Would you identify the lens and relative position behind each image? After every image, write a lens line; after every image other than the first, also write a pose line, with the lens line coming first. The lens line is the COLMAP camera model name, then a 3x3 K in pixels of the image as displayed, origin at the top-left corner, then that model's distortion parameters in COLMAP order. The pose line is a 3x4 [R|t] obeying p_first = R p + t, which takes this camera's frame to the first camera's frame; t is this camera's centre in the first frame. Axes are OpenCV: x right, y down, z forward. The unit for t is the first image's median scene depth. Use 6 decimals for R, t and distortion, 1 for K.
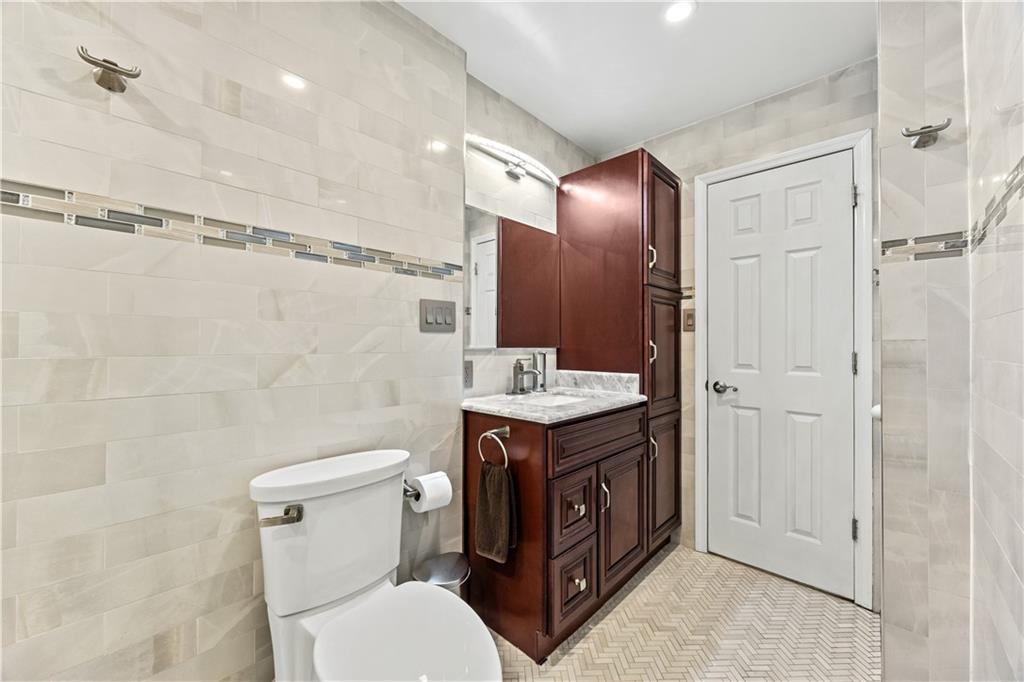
lens RADIAL K [[393.9, 0, 516.3], [0, 393.9, 341.2], [0, 0, 1]] dist [-0.000450, -0.000277]
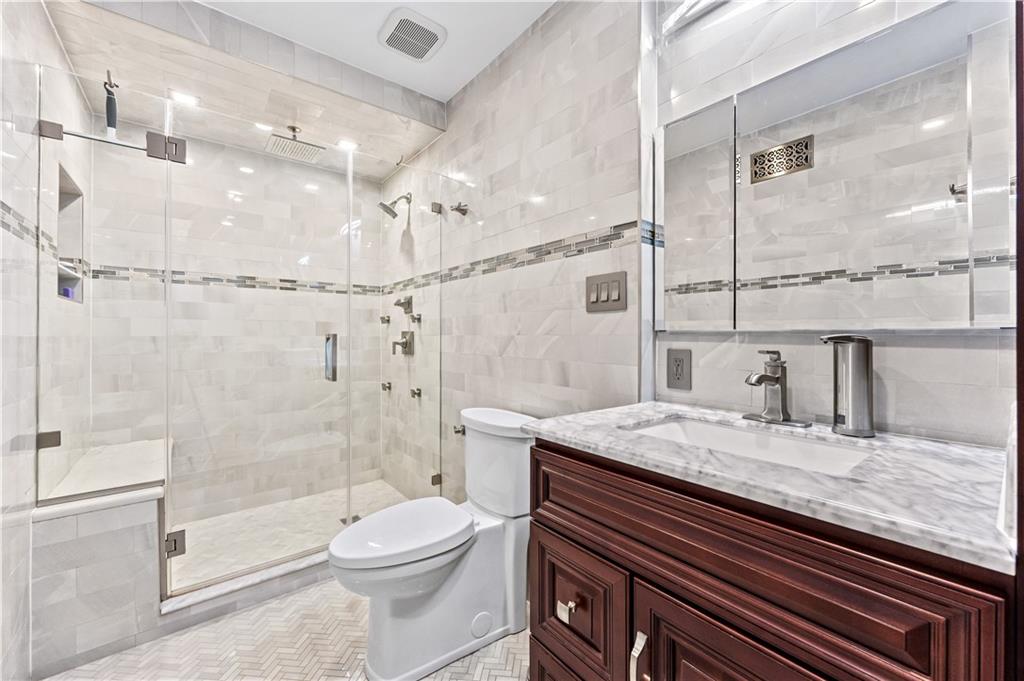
lens RADIAL K [[393.9, 0, 515.3], [0, 393.9, 338.7], [0, 0, 1]] dist [-0.000450, -0.000277]
pose [[-0.126545, 0.000145, -0.991961, 0.736681], [0.002200, 0.999998, -0.000135, 0.038893], [0.991958, -0.002199, -0.126545, 1.009243]]
